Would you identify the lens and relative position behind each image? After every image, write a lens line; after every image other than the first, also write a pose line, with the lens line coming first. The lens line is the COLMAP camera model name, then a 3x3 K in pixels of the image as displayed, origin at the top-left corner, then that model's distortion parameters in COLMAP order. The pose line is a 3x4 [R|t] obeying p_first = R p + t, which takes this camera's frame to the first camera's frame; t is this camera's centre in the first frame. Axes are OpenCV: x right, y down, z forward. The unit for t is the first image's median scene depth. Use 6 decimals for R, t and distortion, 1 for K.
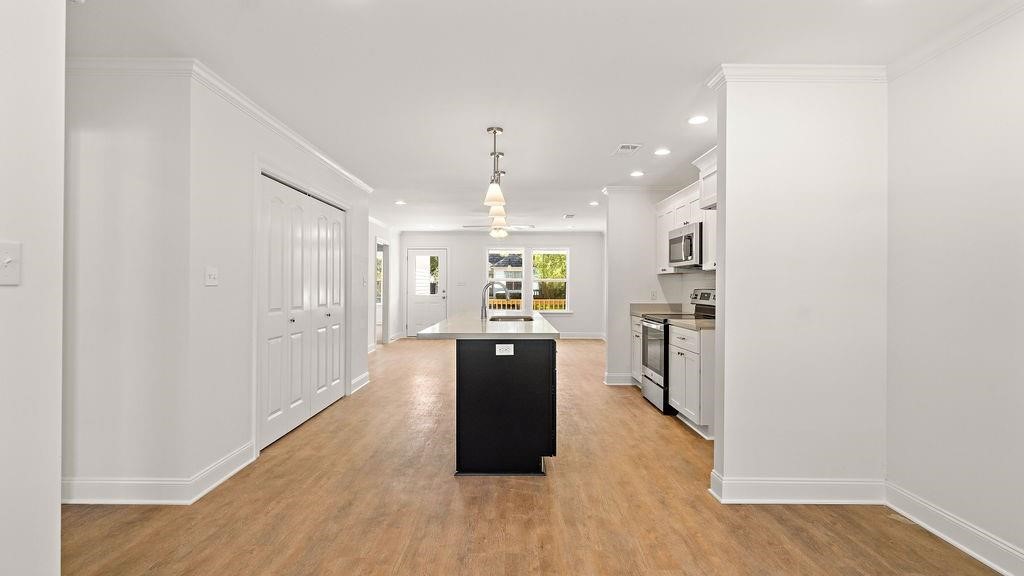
lens RADIAL K [[472.1, 0, 512.0], [0, 472.1, 288.0], [0, 0, 1]] dist [-0.001782, 0.000688]
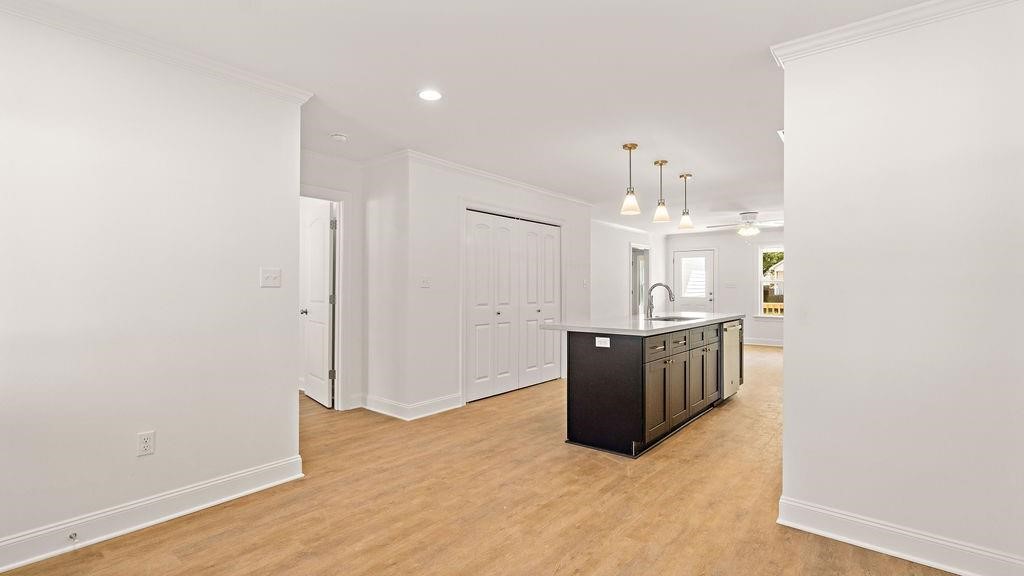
lens RADIAL K [[472.1, 0, 512.0], [0, 472.1, 288.0], [0, 0, 1]] dist [-0.001782, 0.000688]
pose [[0.773145, -0.001261, -0.634228, 0.617677], [-0.002110, 0.999987, -0.004562, 0.003765], [0.634226, 0.004865, 0.773132, -0.040549]]
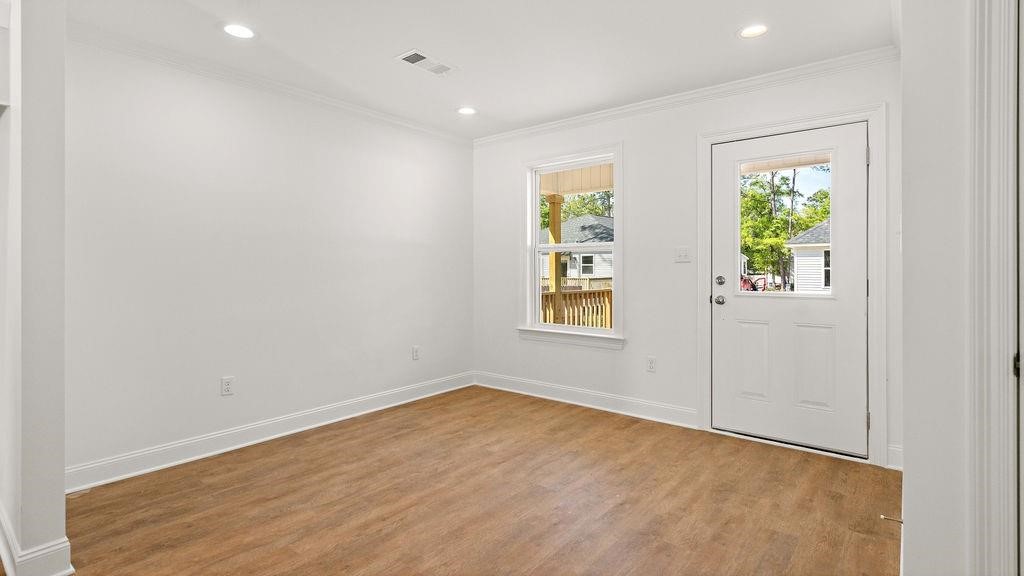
lens RADIAL K [[496.4, 0, 507.9], [0, 496.4, 275.9], [0, 0, 1]] dist [-0.000702, -0.000043]
pose [[-0.774457, -0.011419, 0.632524, -0.488625], [0.000589, 0.999824, 0.018770, 0.011678], [-0.632627, 0.014909, -0.774313, 1.135776]]
